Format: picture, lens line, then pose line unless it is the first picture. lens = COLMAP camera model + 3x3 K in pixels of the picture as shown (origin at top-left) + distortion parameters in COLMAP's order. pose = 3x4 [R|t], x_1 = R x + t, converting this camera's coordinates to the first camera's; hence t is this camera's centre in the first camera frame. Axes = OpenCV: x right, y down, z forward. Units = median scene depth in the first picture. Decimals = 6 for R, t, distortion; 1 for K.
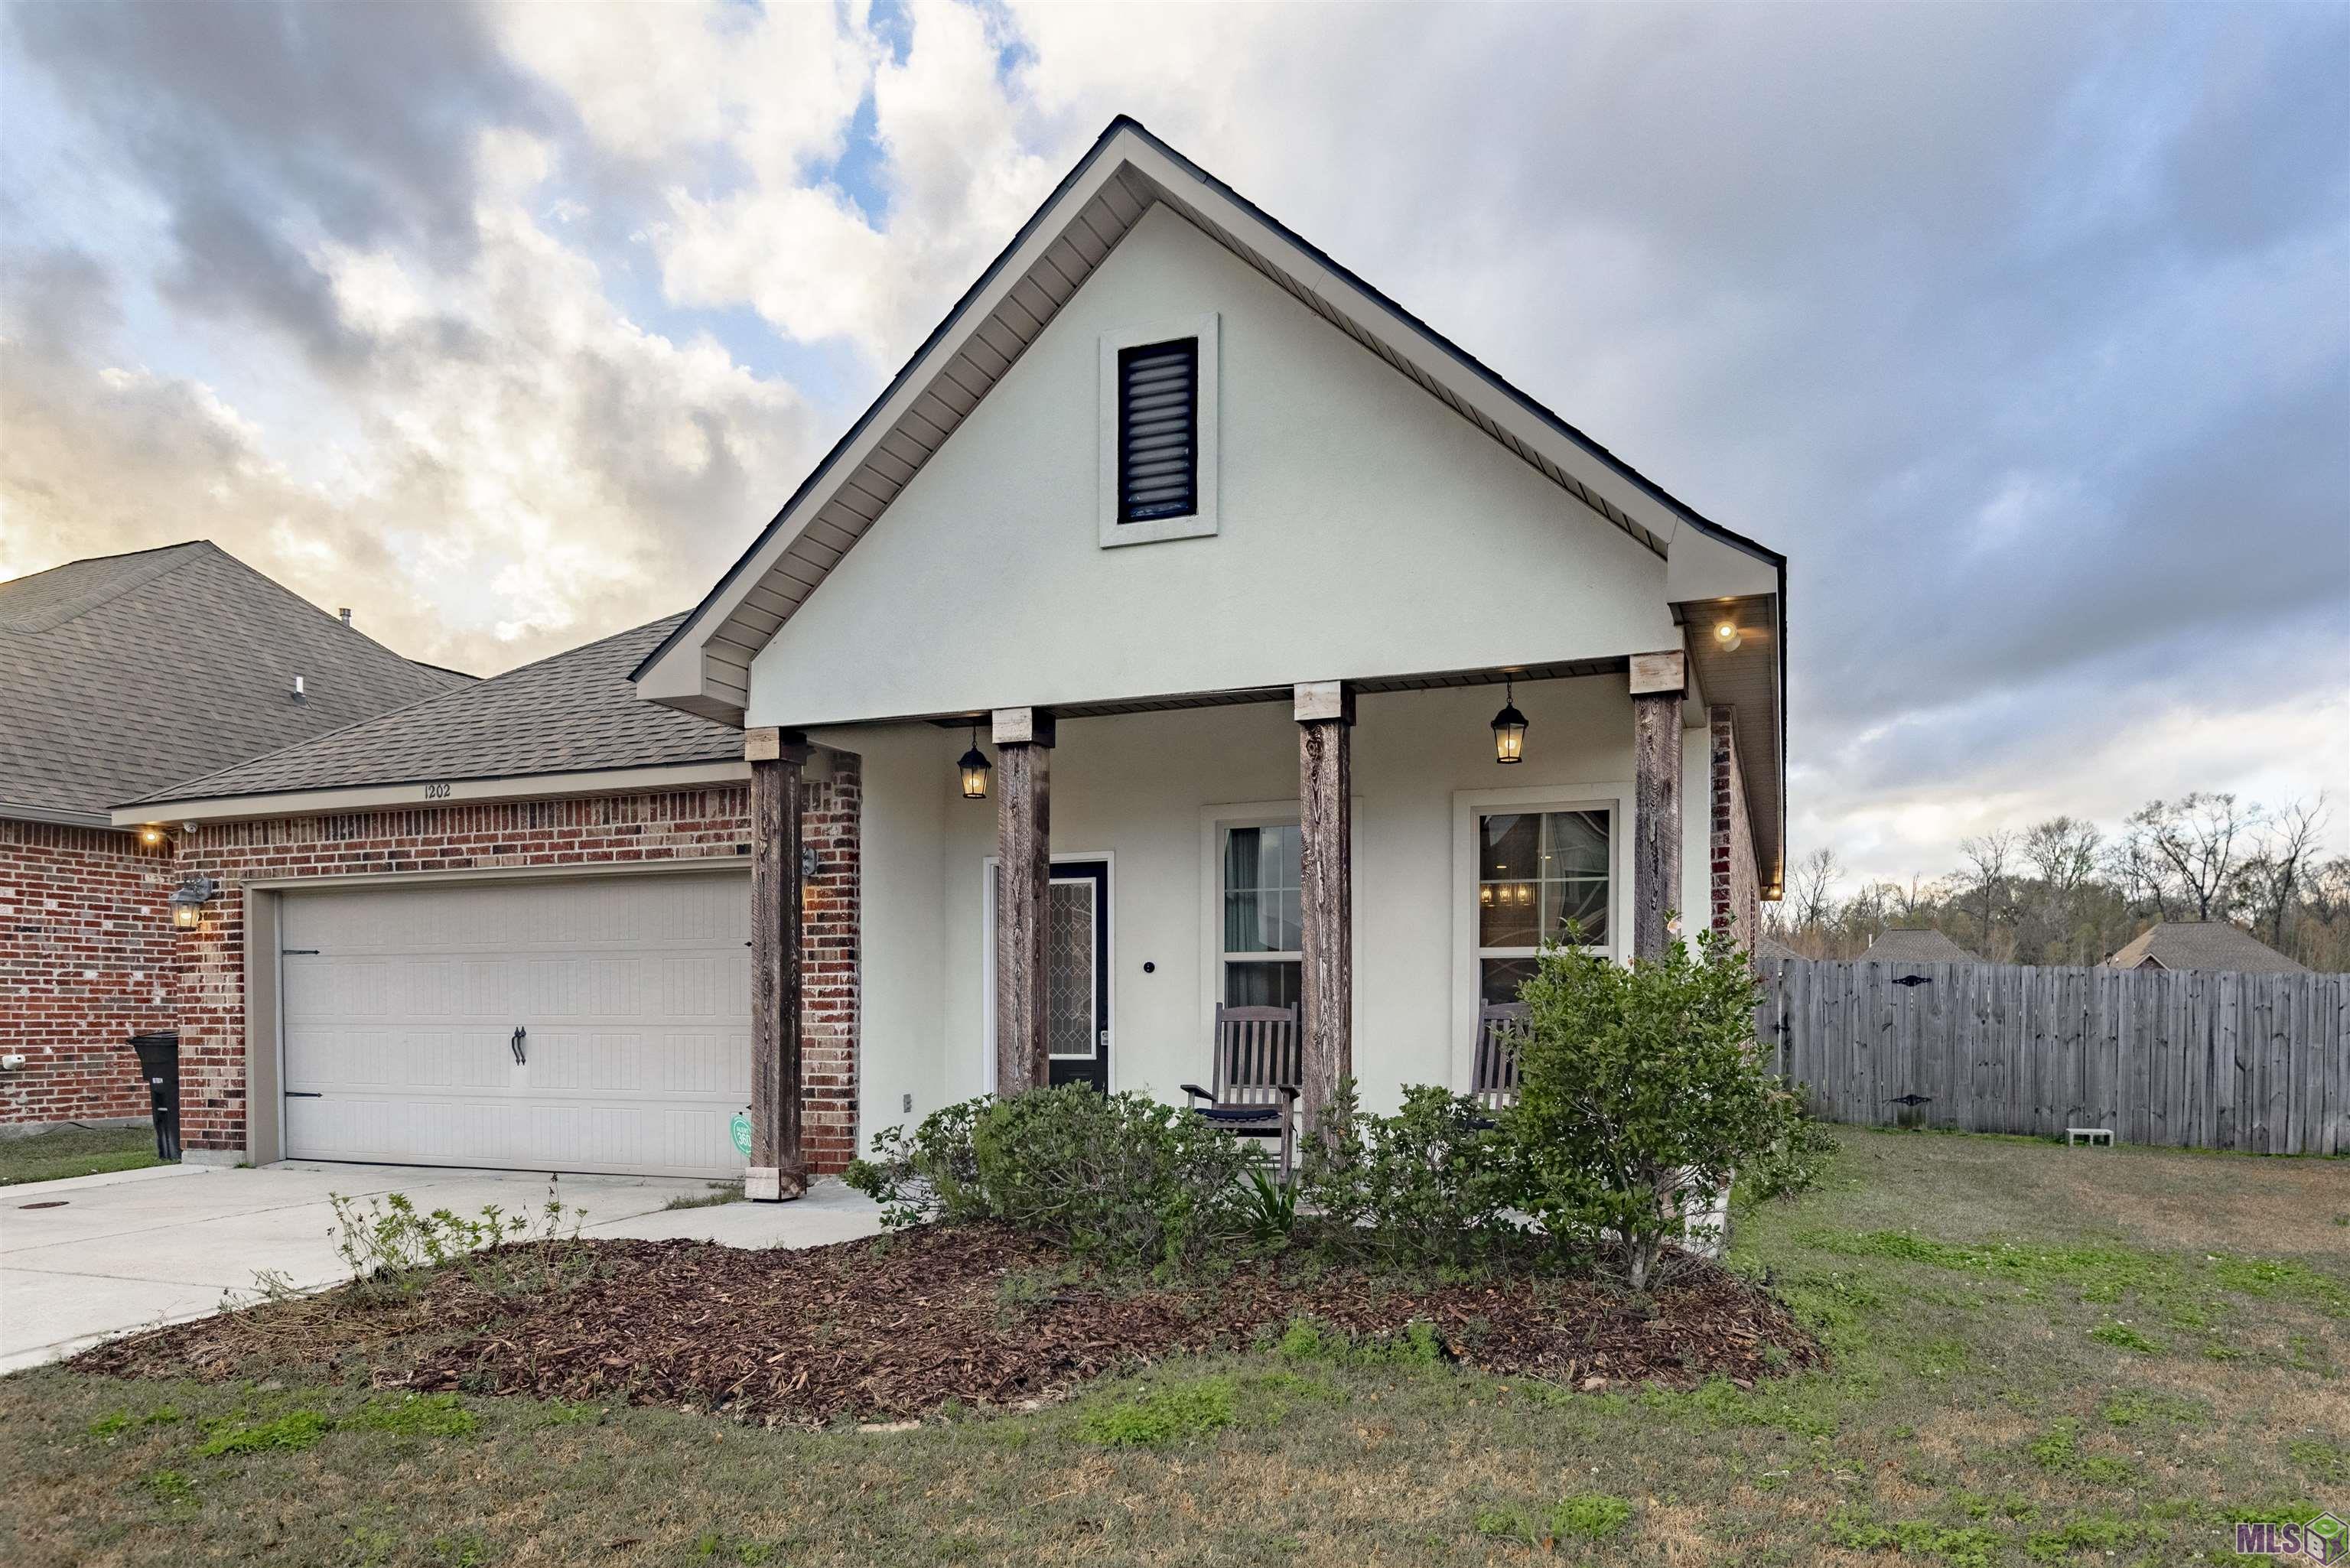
lens RADIAL K [[1325.7, 0, 1175.7], [0, 1325.7, 944.8], [0, 0, 1]] dist [0.022536, -0.027544]
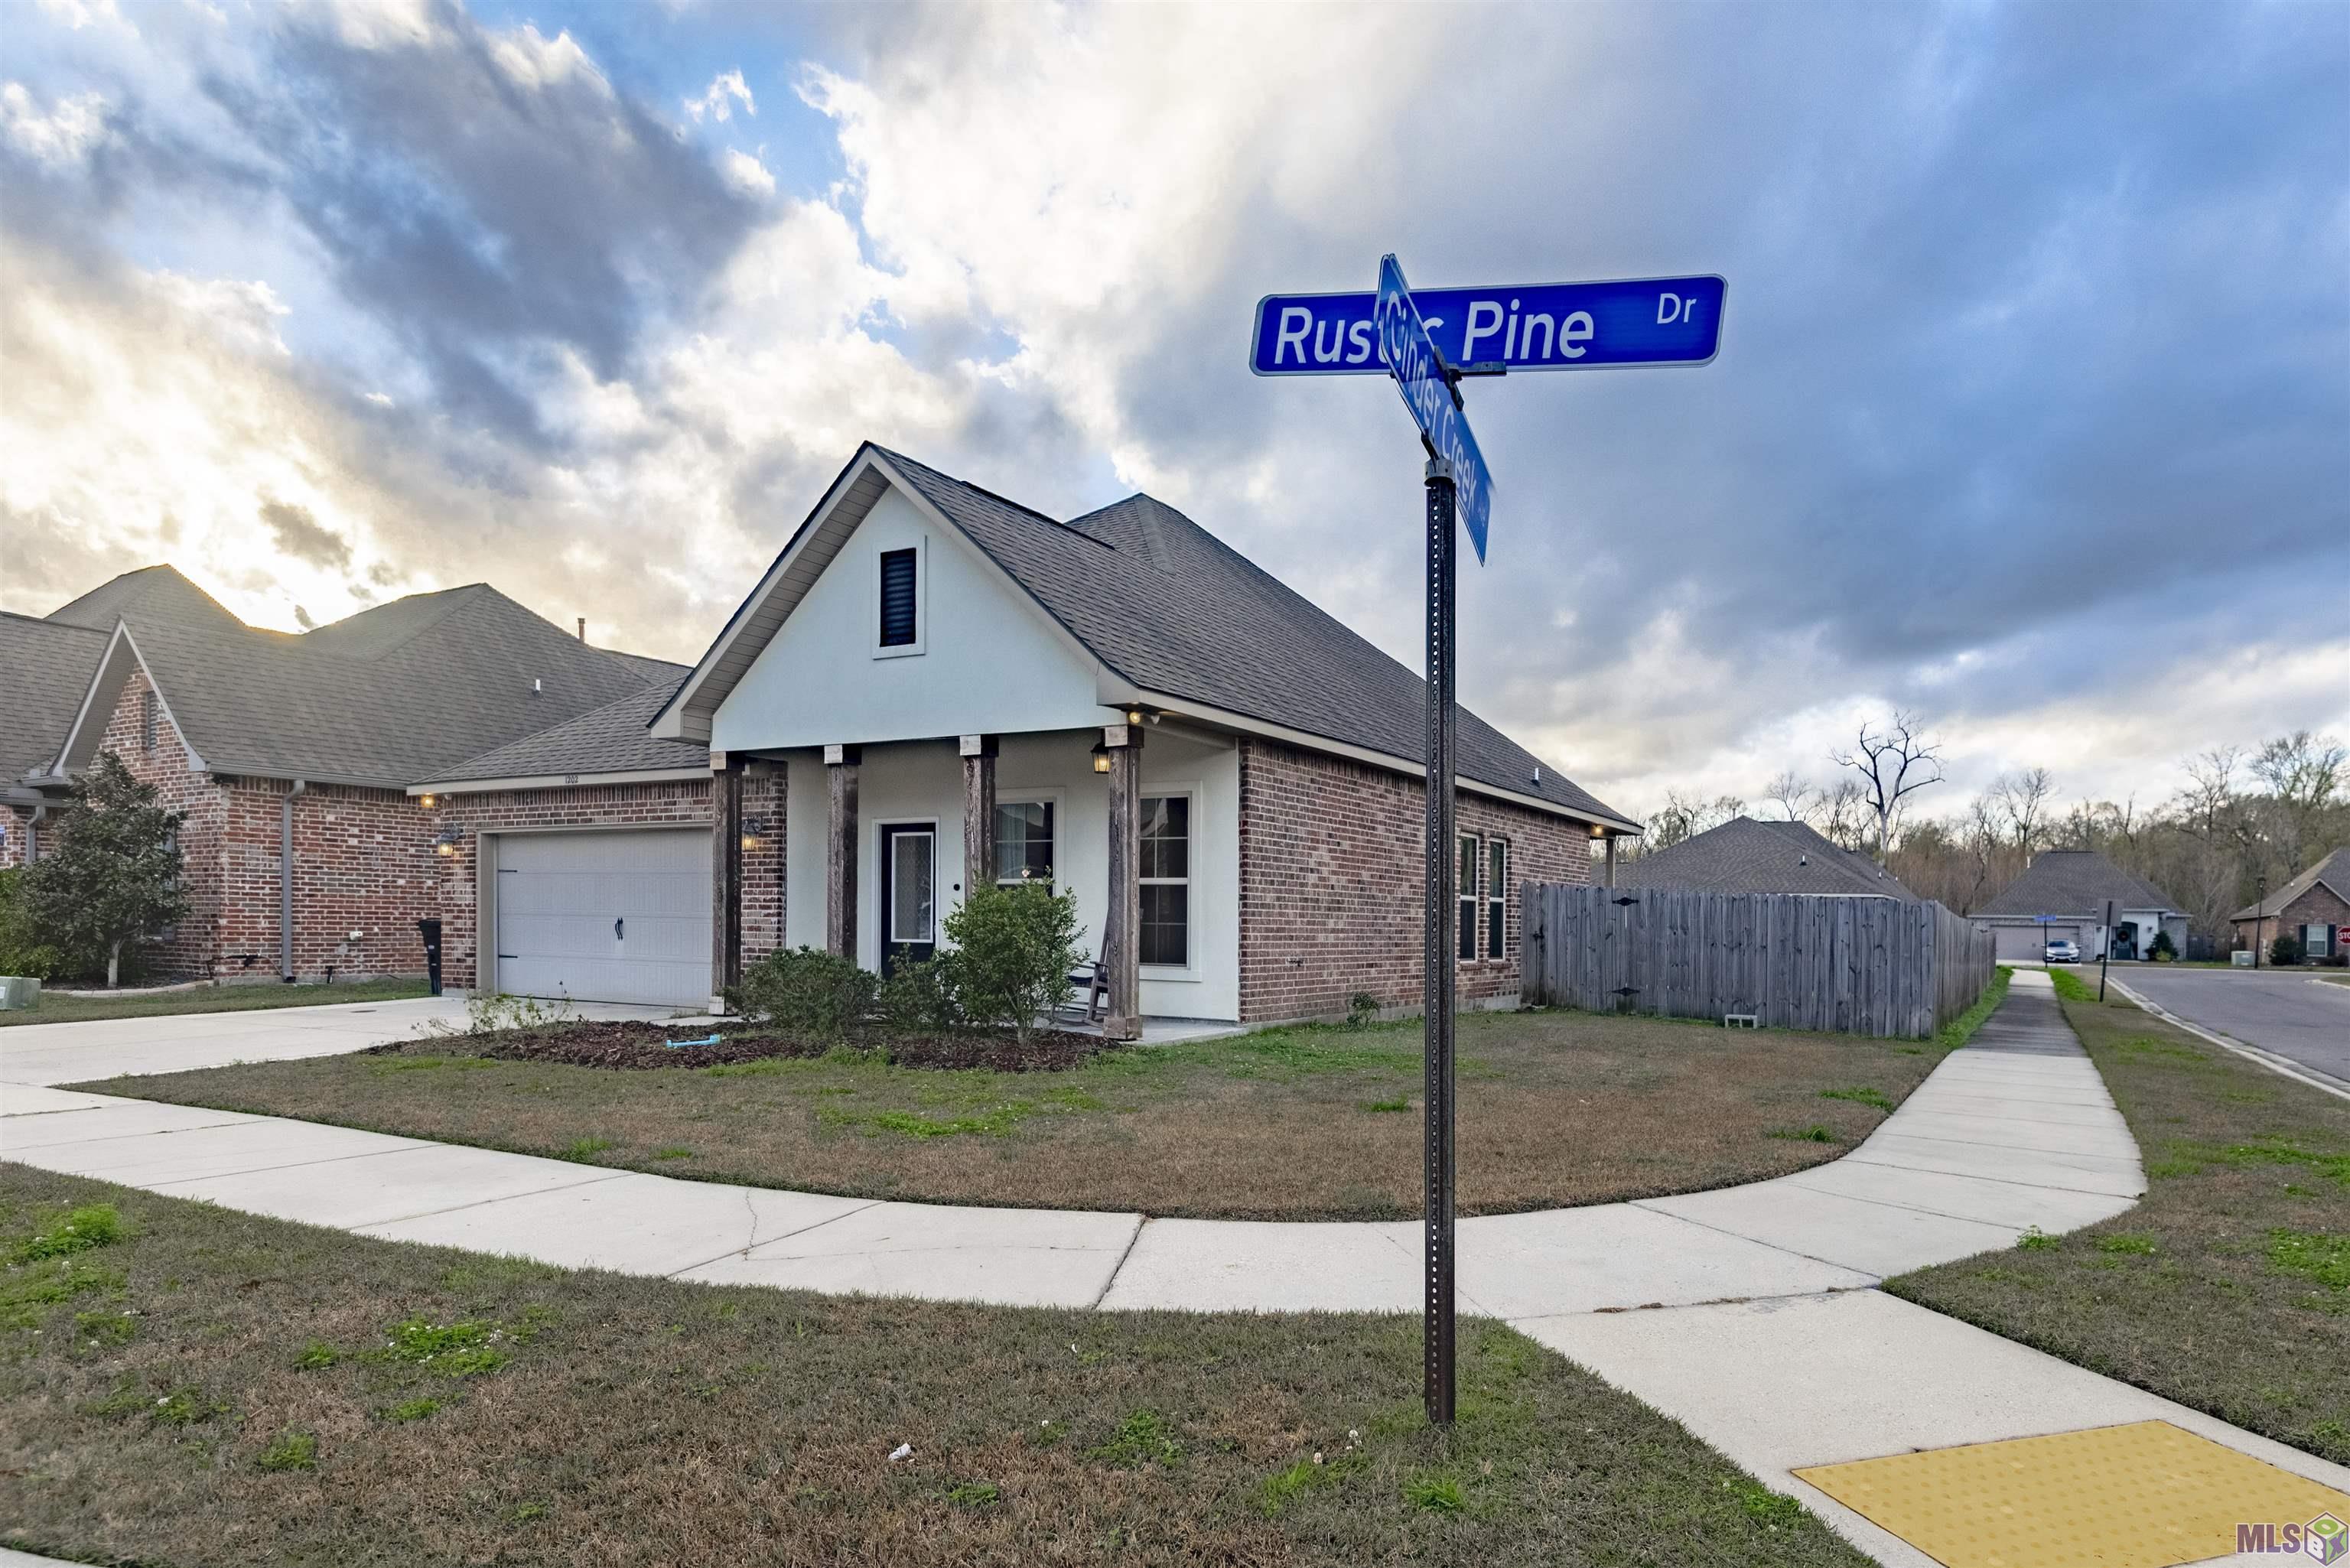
lens RADIAL K [[1278.9, 0, 1178.5], [0, 1278.9, 842.2], [0, 0, 1]] dist [-0.004038, -0.000464]
pose [[0.987211, 0.006261, -0.159298, 0.436119], [-0.008003, 0.999915, -0.010298, -0.021455], [0.159220, 0.011441, 0.987177, -0.455933]]
